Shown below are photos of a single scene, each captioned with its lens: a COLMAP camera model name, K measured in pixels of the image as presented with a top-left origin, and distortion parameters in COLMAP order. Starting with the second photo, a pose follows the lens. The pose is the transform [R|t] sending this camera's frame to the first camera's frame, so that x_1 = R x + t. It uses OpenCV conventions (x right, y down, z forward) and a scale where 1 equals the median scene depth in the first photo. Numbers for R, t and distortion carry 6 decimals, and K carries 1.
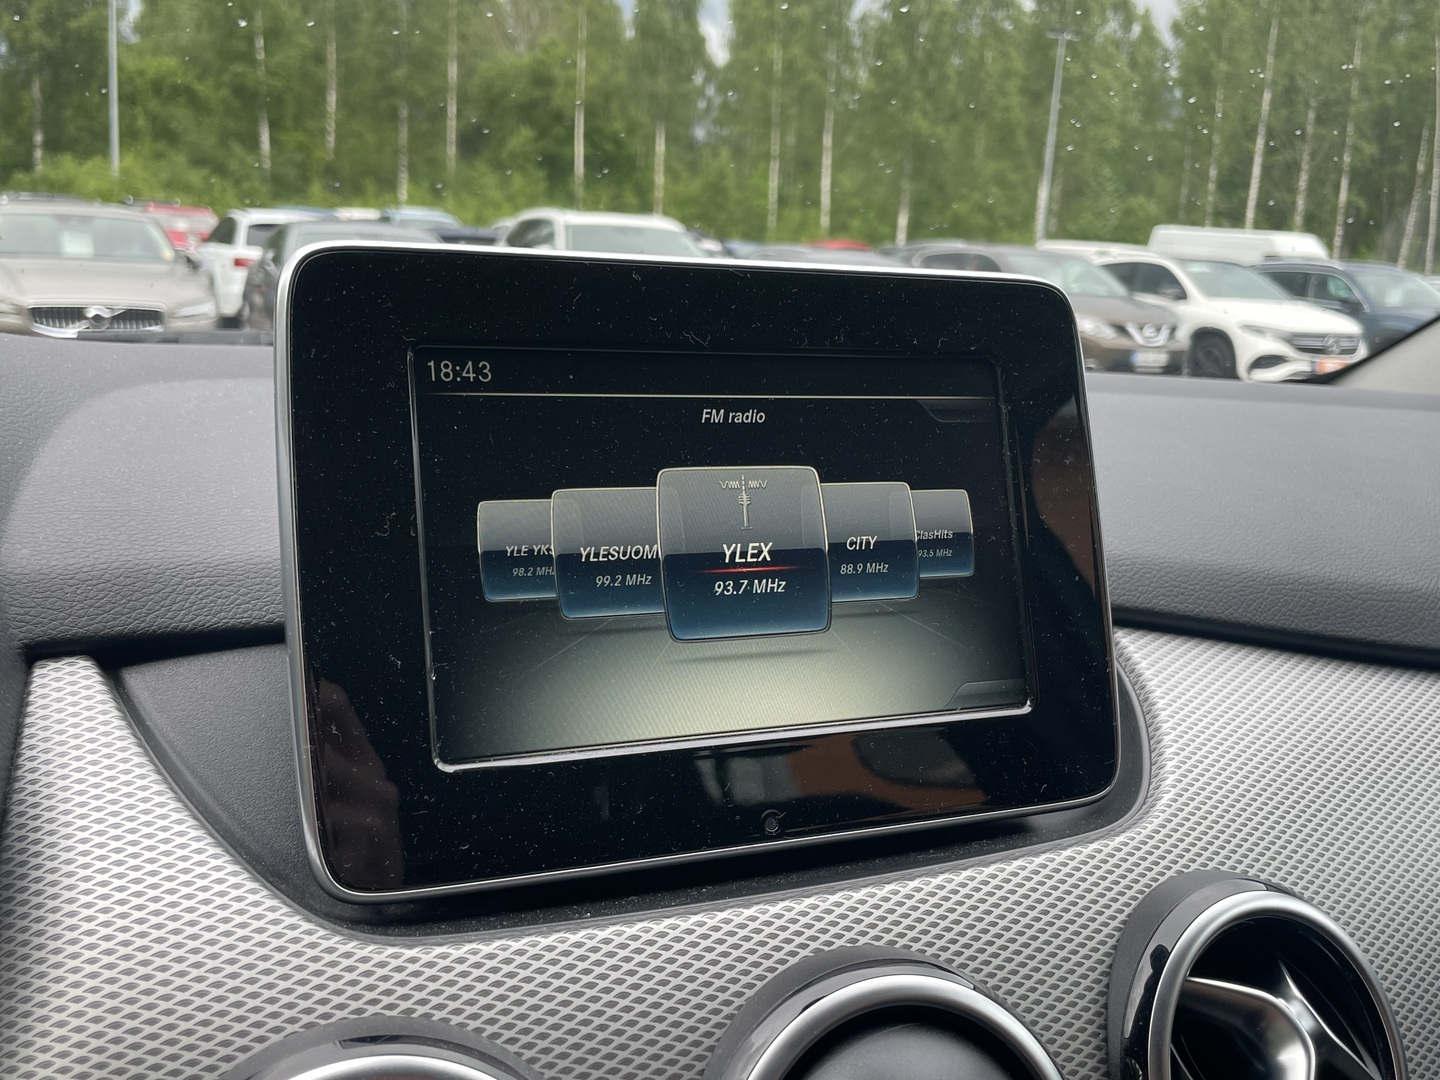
lens RADIAL K [[1439.6, 0, 728.6], [0, 1439.6, 548.1], [0, 0, 1]] dist [-0.000039, 0.000000]
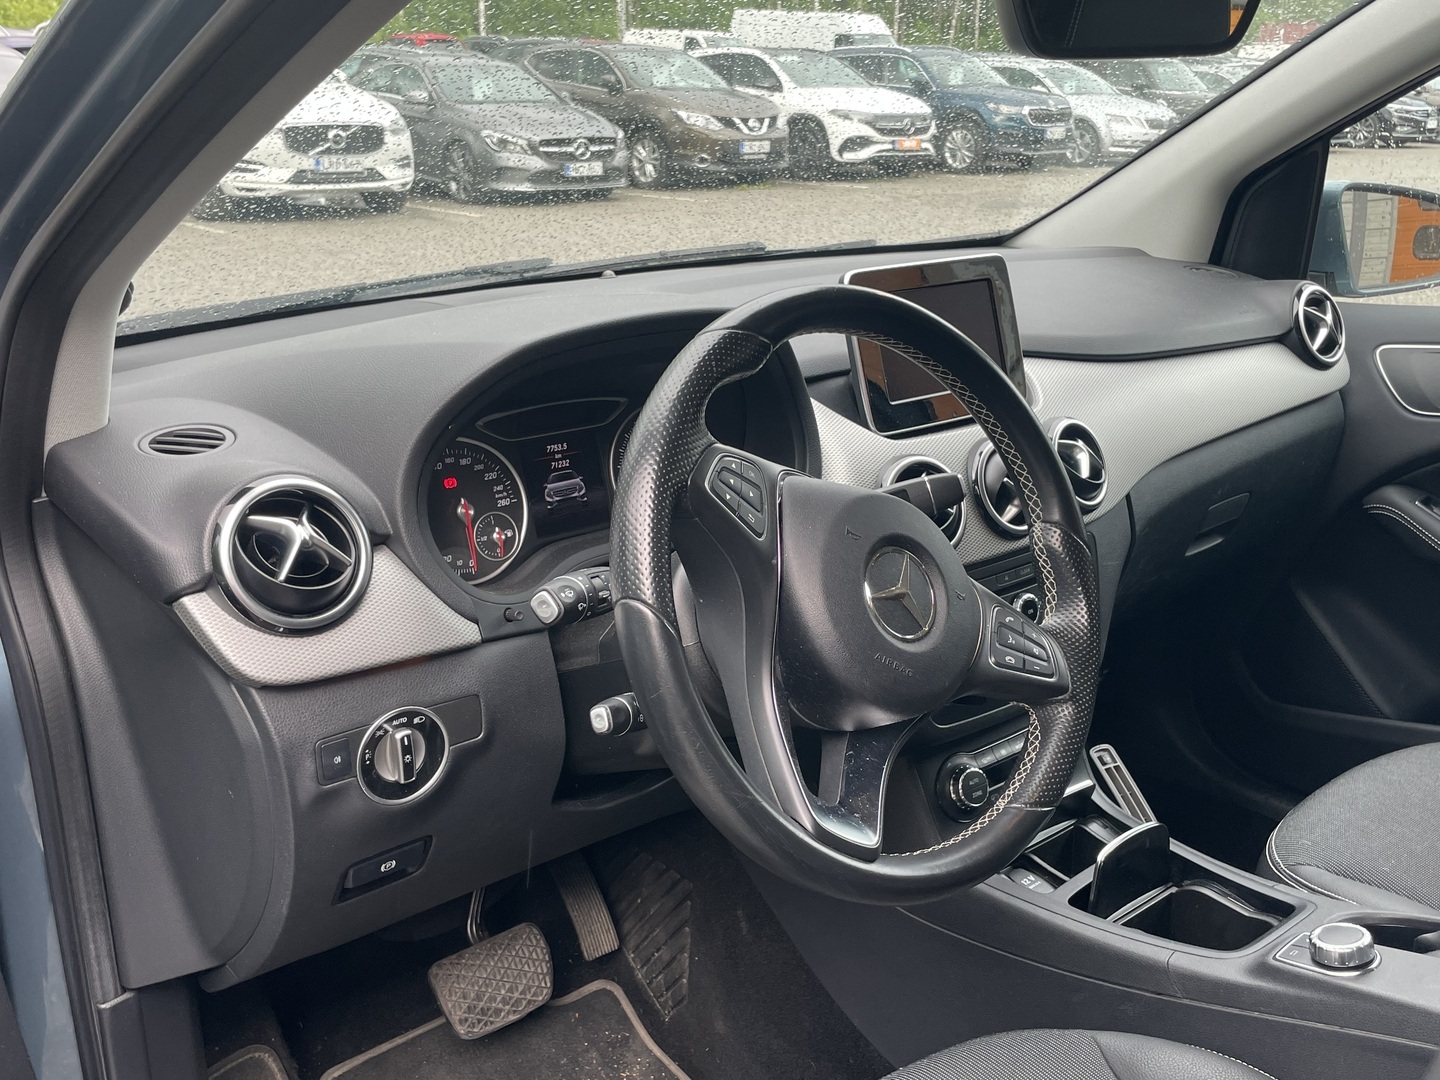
lens RADIAL K [[1439.6, 0, 716.6], [0, 1439.6, 539.4], [0, 0, 1]] dist [-0.000039, 0.000000]
pose [[0.960688, -0.121303, 0.249727, -1.194977], [0.086213, 0.985375, 0.146978, -0.076497], [-0.263903, -0.119670, 0.957097, -1.929560]]
